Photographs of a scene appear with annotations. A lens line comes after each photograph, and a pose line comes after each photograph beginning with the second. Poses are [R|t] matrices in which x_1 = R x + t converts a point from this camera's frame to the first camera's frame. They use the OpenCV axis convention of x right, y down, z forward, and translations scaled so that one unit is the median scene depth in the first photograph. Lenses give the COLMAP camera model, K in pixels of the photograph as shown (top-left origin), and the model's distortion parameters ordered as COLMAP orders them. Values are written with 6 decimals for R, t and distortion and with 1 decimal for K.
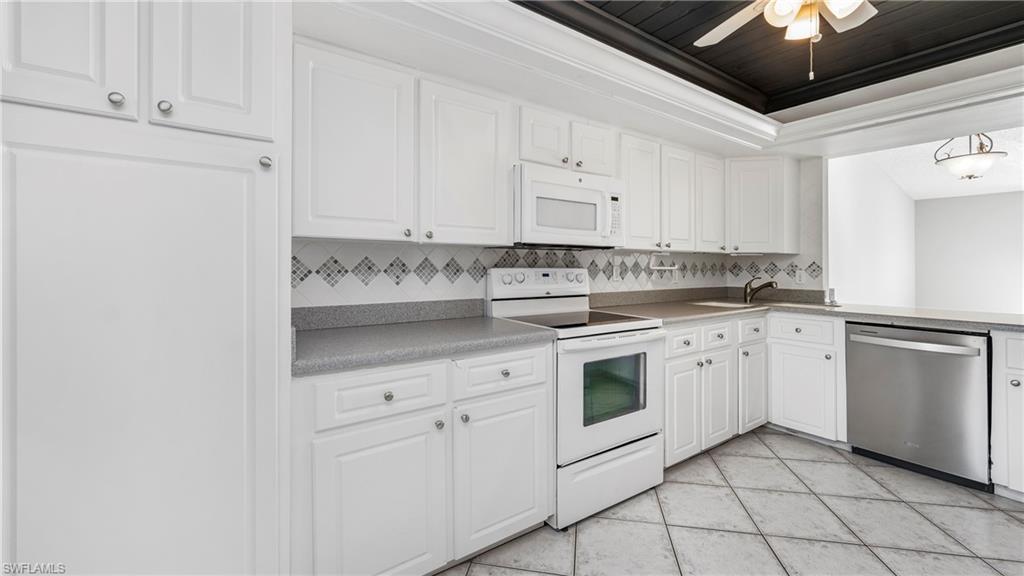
lens RADIAL K [[419.6, 0, 510.1], [0, 419.6, 261.9], [0, 0, 1]] dist [-0.005841, 0.001507]
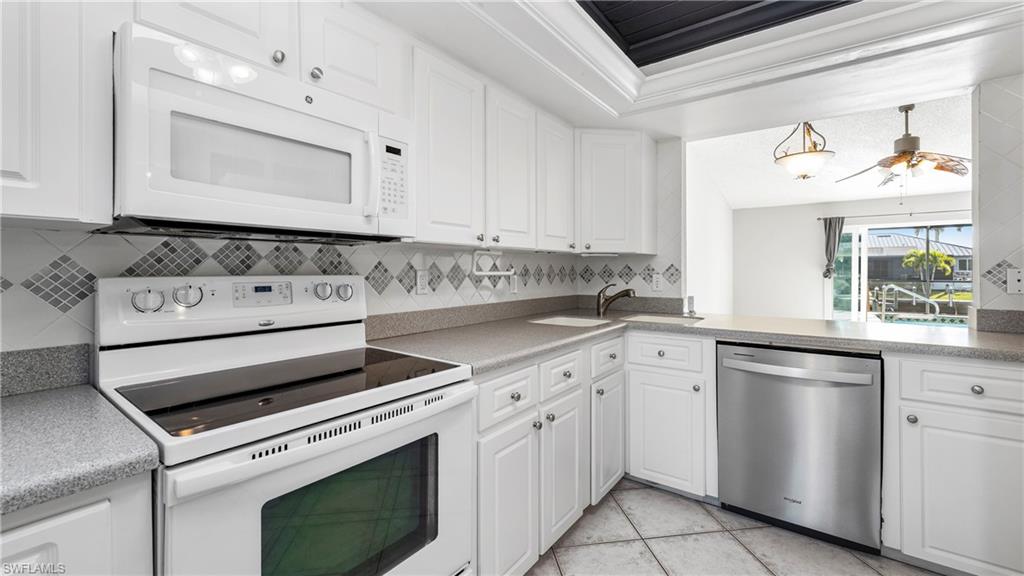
lens RADIAL K [[419.6, 0, 508.1], [0, 419.6, 276.0], [0, 0, 1]] dist [-0.005841, 0.001507]
pose [[0.952852, -0.010260, 0.303261, 0.151224], [0.003638, 0.999743, 0.022393, 0.003028], [-0.303413, -0.020234, 0.952644, 0.282889]]
